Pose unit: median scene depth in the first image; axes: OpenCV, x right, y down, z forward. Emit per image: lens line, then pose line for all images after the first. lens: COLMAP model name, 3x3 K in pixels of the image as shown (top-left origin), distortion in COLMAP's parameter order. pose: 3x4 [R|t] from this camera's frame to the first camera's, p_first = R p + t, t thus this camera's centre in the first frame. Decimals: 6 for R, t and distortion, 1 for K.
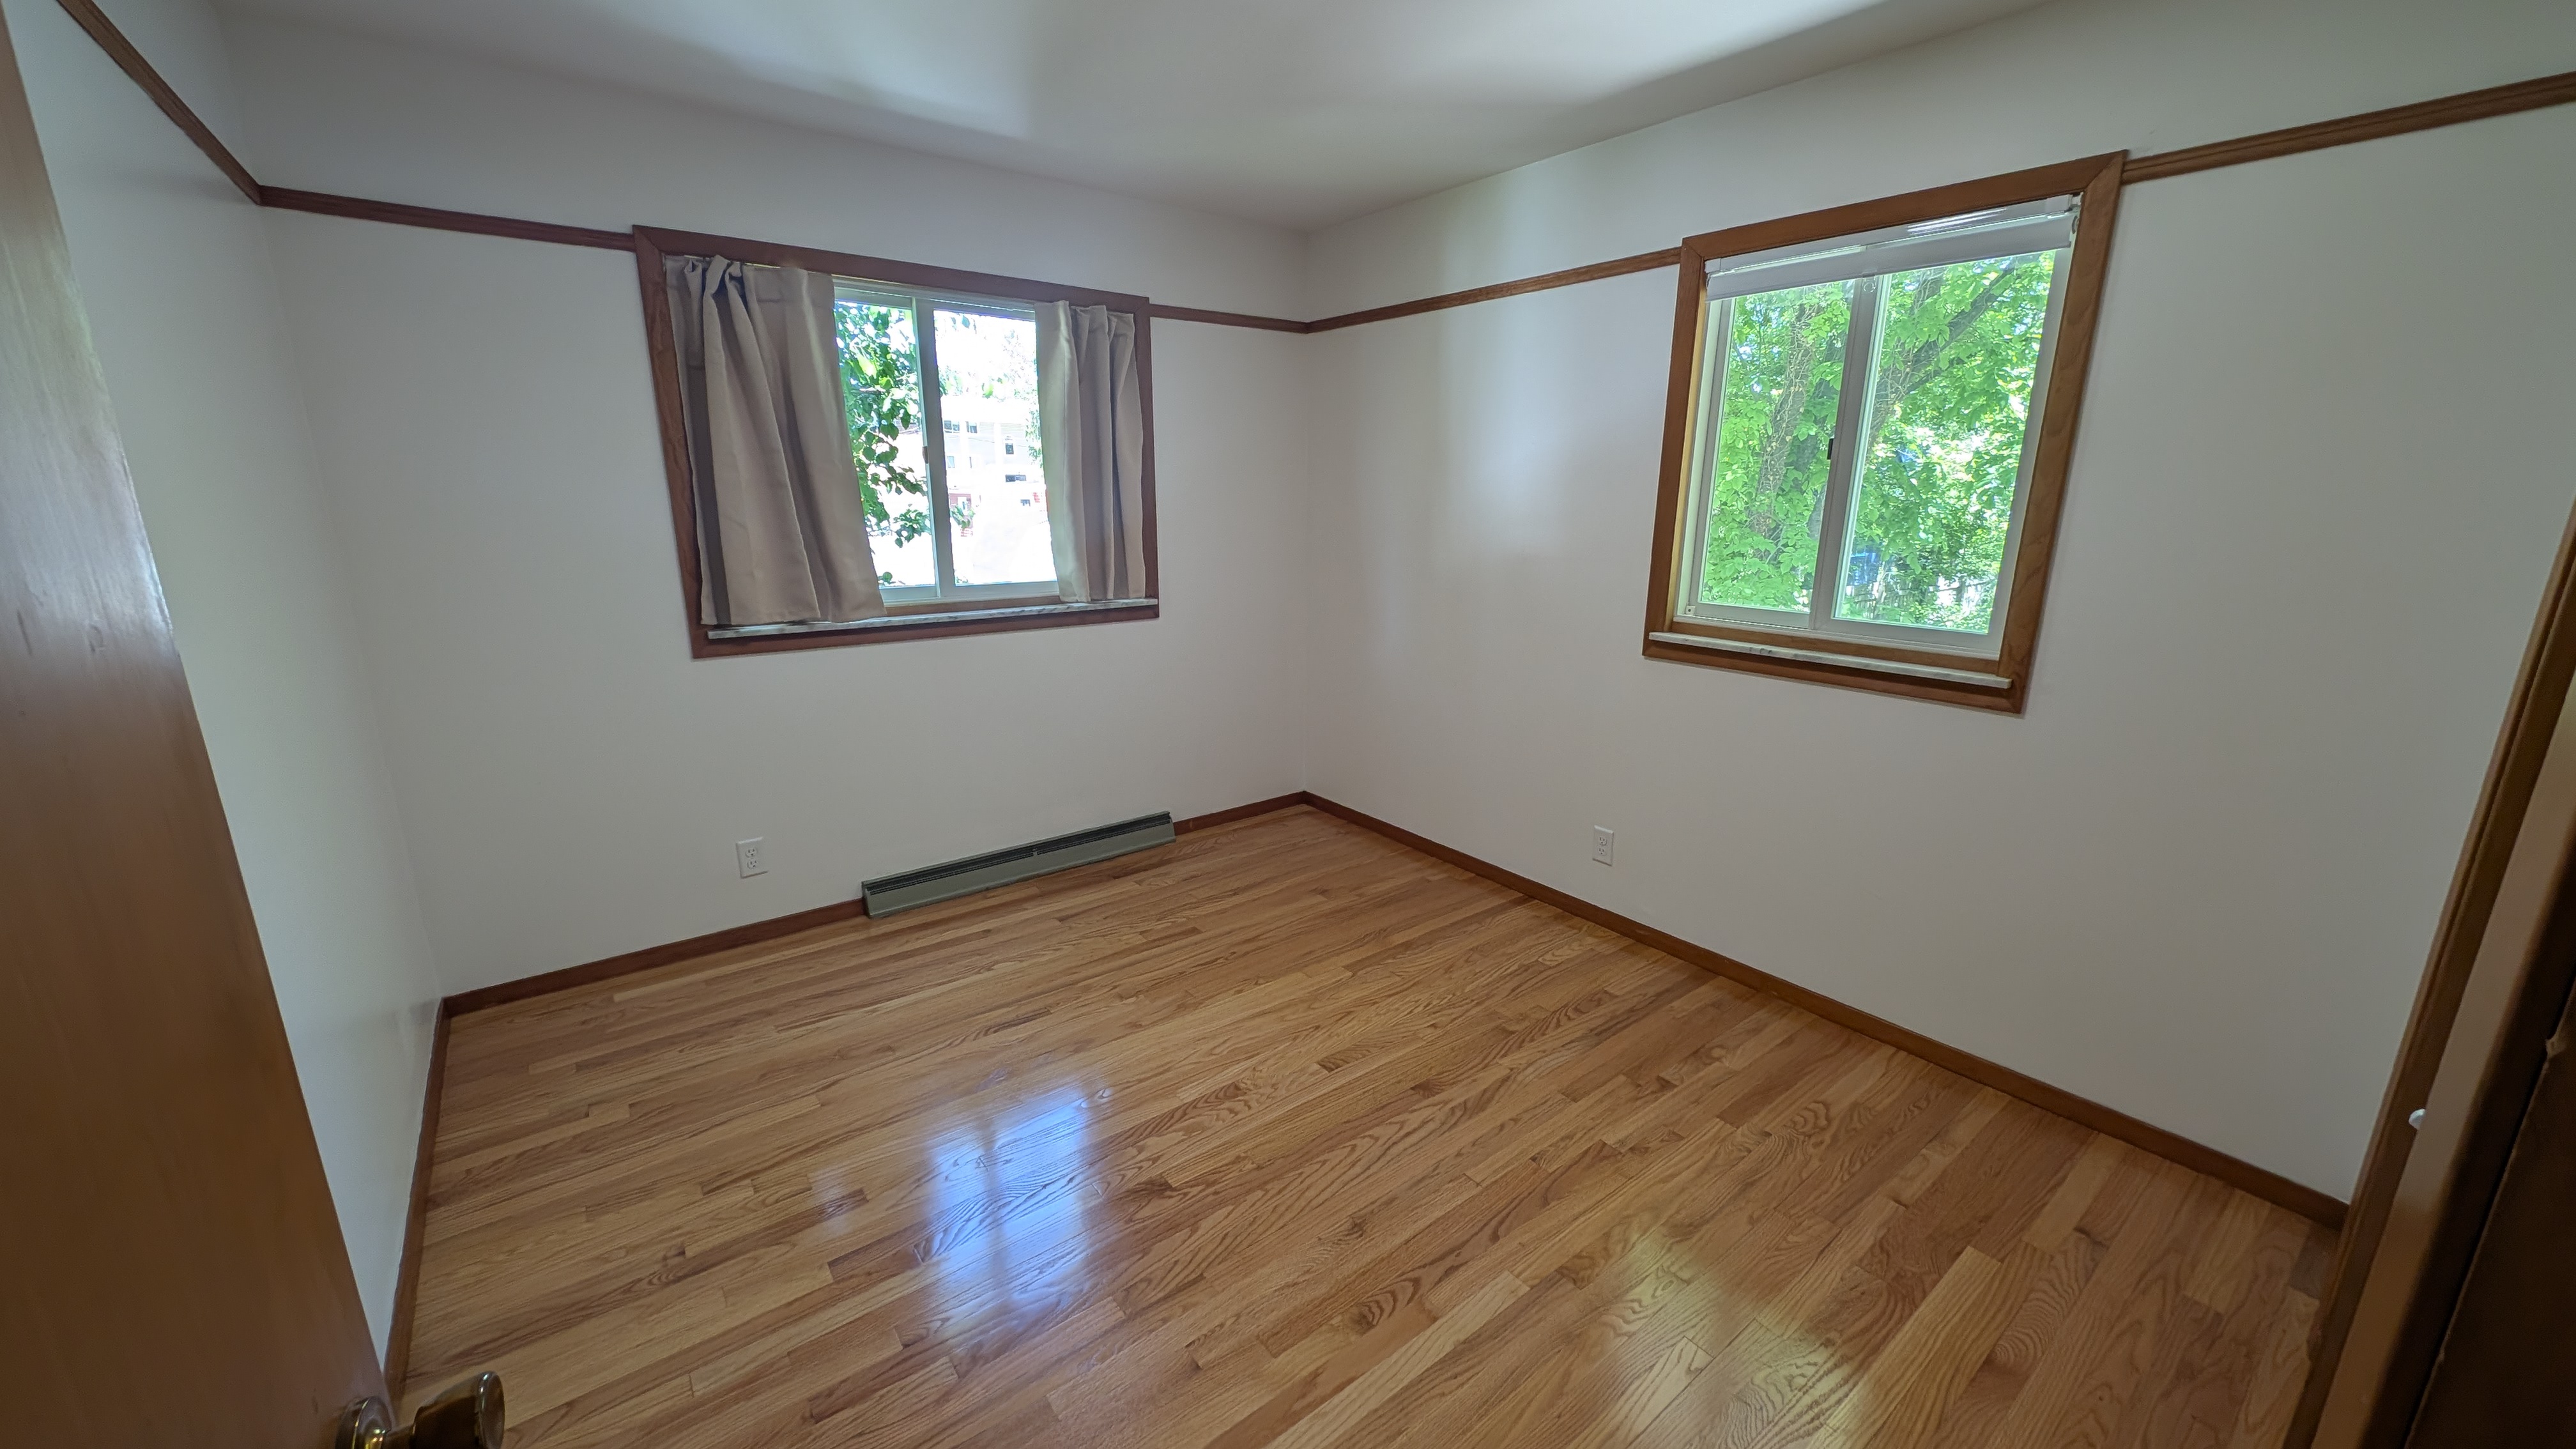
lens RADIAL K [[963.3, 0, 1280.8], [0, 963.3, 724.7], [0, 0, 1]] dist [0.000133, 0.000130]
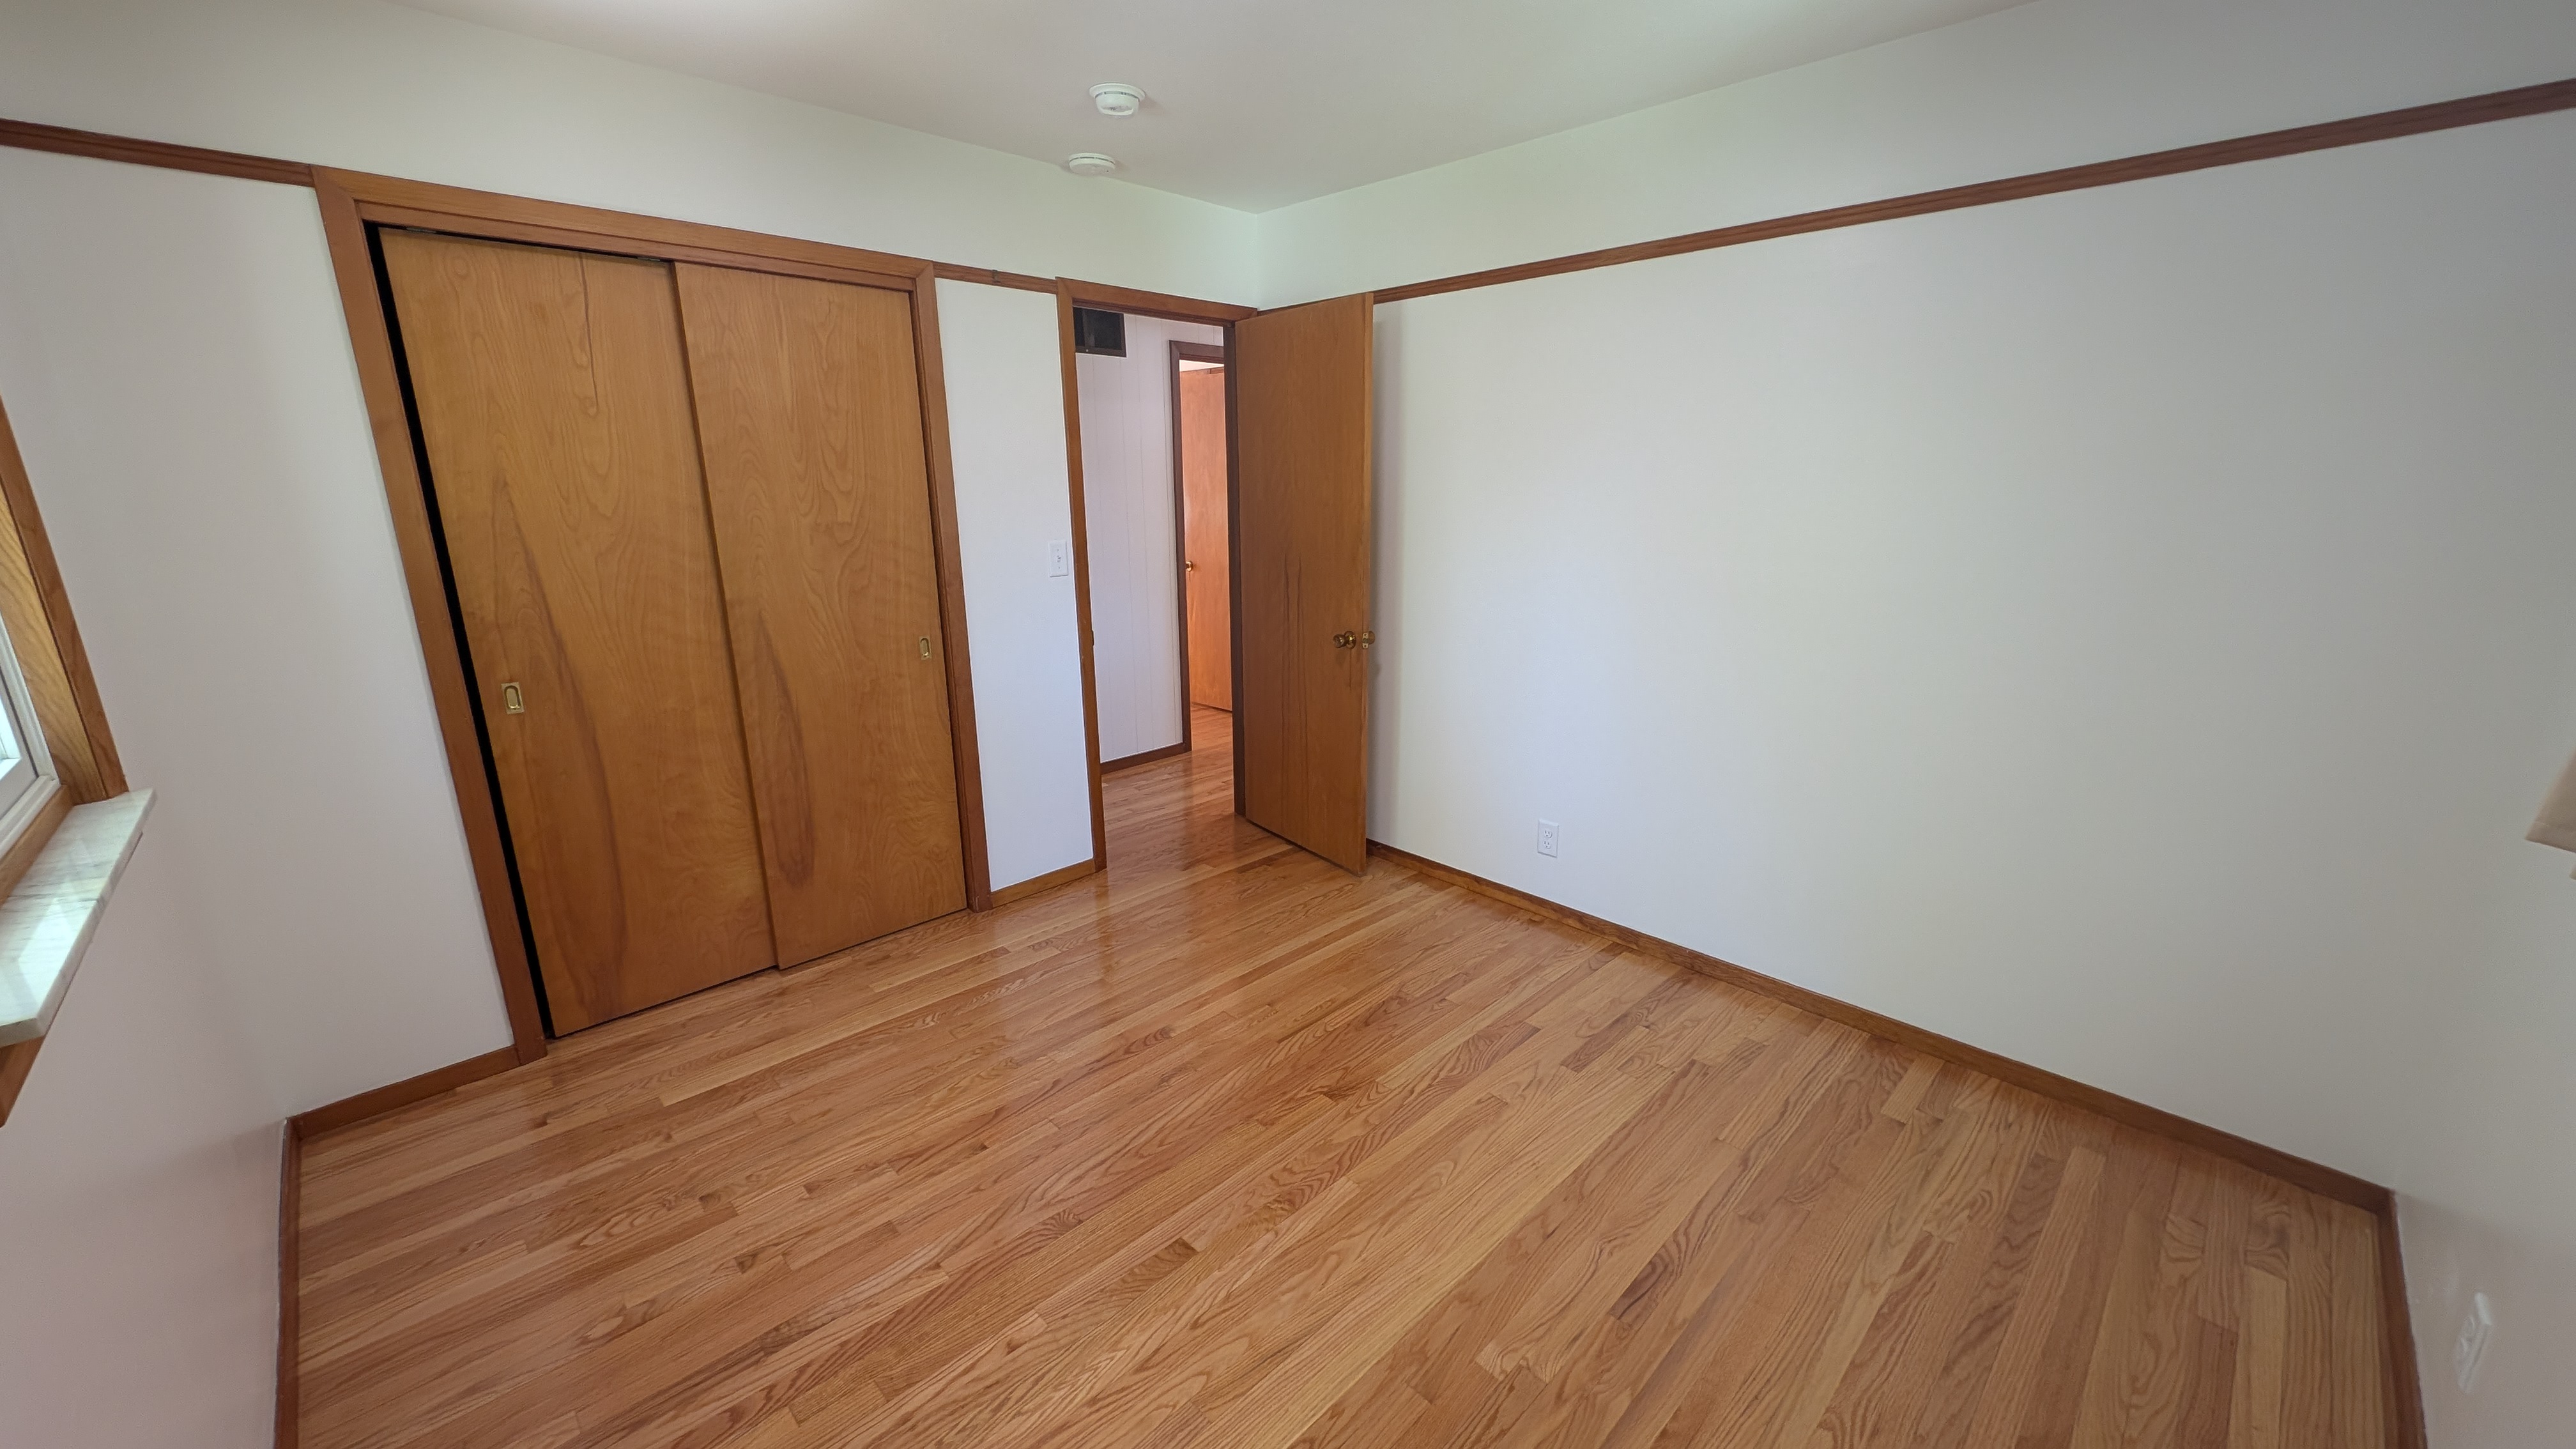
lens RADIAL K [[963.3, 0, 1278.6], [0, 963.3, 730.3], [0, 0, 1]] dist [0.000133, 0.000130]
pose [[-0.993520, 0.030334, -0.109533, 0.046603], [-0.025942, 0.877762, 0.478395, -0.397578], [0.110656, 0.478136, -0.871287, 1.559151]]
